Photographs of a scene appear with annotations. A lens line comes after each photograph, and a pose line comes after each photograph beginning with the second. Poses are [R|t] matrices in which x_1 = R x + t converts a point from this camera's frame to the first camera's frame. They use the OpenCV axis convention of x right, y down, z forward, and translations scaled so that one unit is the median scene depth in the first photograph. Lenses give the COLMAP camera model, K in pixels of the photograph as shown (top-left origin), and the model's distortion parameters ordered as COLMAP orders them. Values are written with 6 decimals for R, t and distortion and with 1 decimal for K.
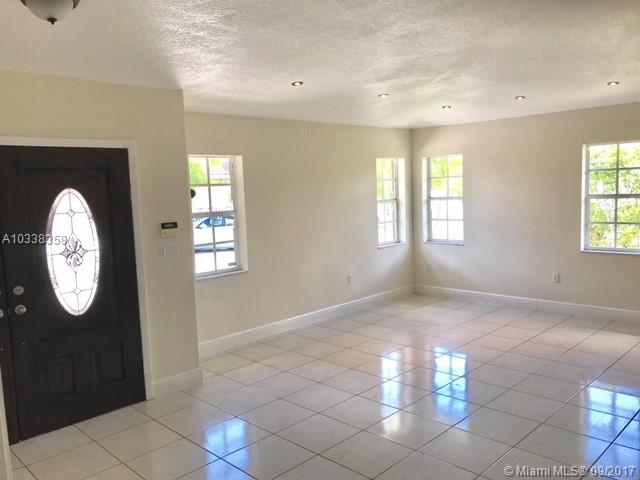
lens RADIAL K [[526.1, 0, 320.0], [0, 526.1, 240.0], [0, 0, 1]] dist [0.007569, -0.001707]
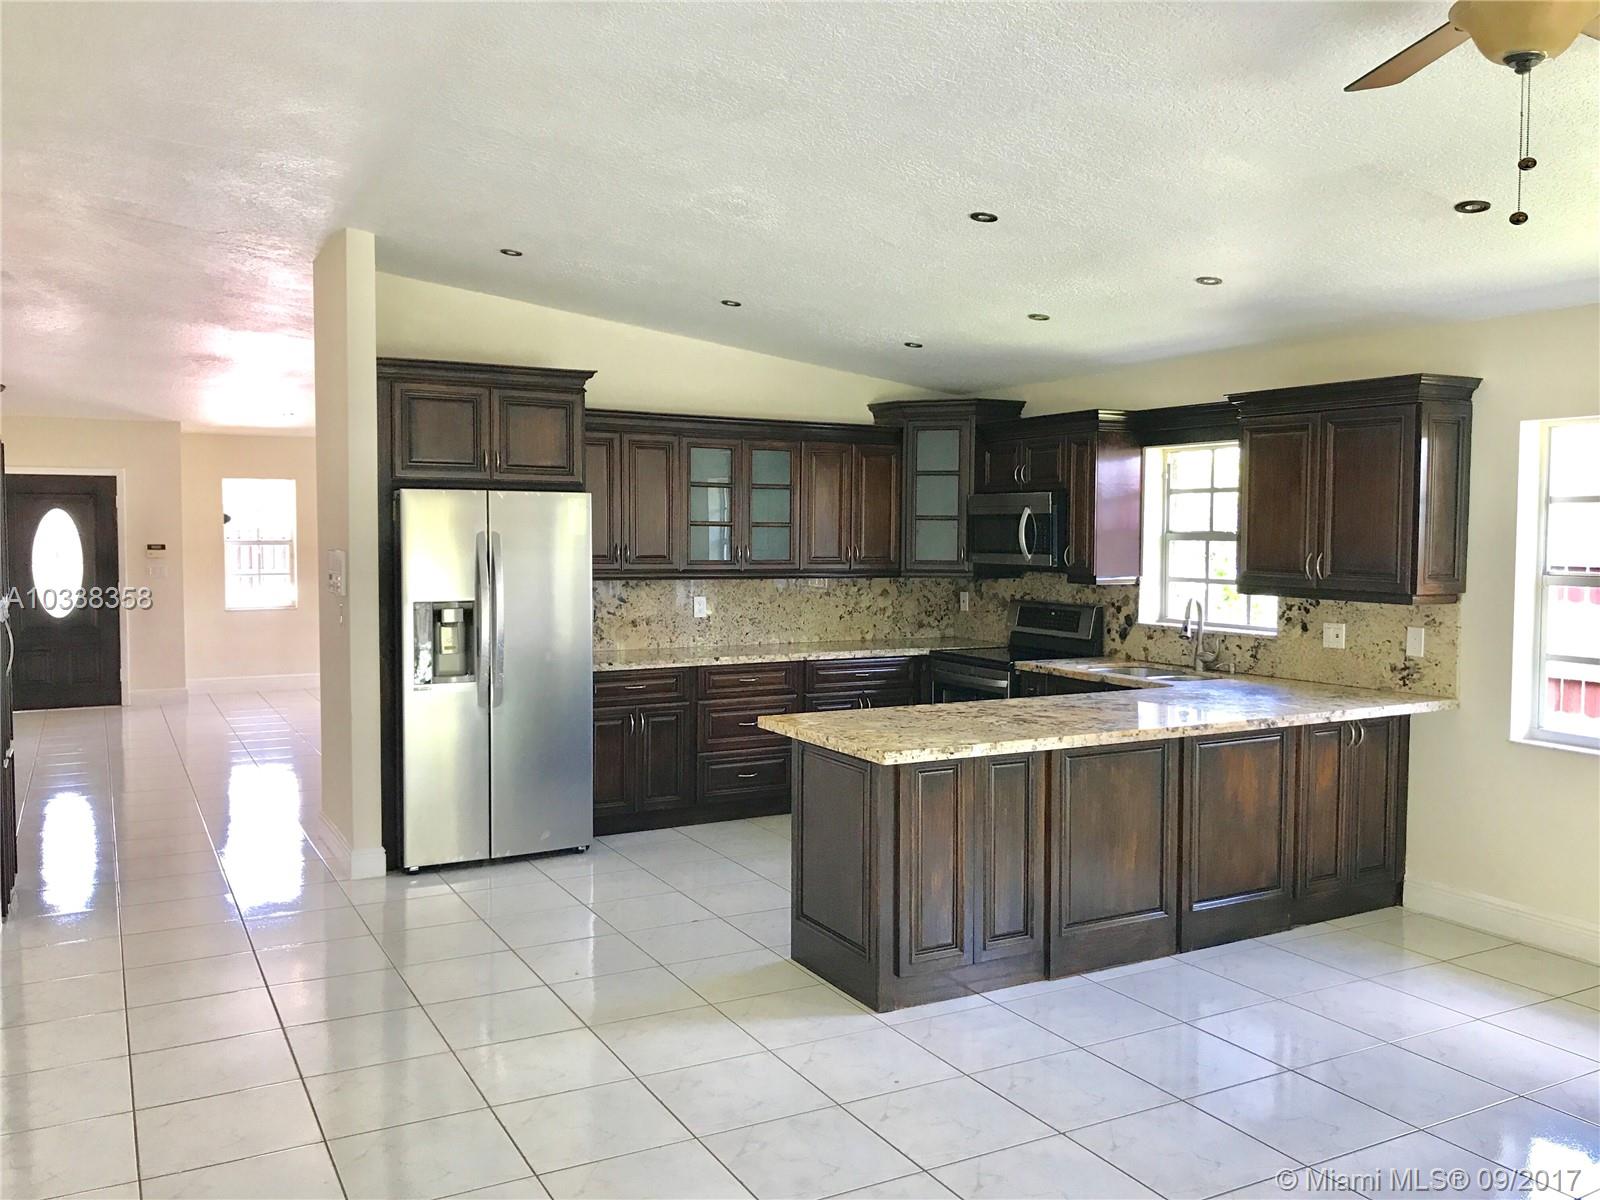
lens RADIAL K [[1315.3, 0, 800.0], [0, 1315.3, 600.0], [0, 0, 1]] dist [0.007569, -0.001707]
pose [[0.955938, 0.066083, -0.286034, 1.903710], [-0.077263, 0.996618, -0.027966, 0.058775], [0.283218, 0.048834, 0.957811, -1.309208]]
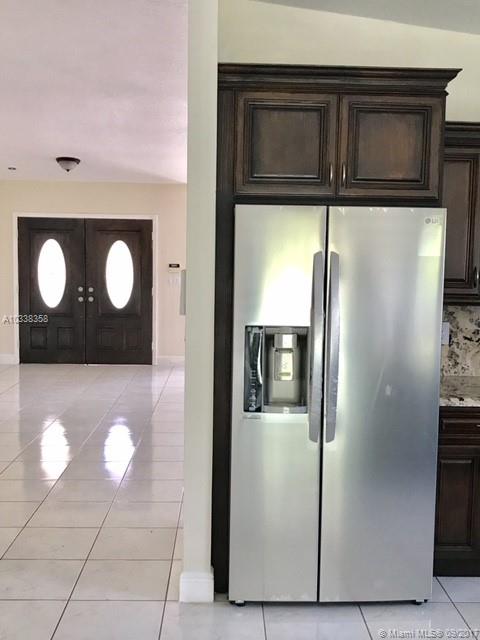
lens RADIAL K [[713.7, 0, 255.5], [0, 713.7, 323.1], [0, 0, 1]] dist [0.025270, 0.000980]
pose [[0.733188, 0.120454, -0.669273, 1.566629], [-0.117229, 0.991841, 0.050084, 0.010226], [0.669845, 0.041737, 0.741327, -0.543055]]
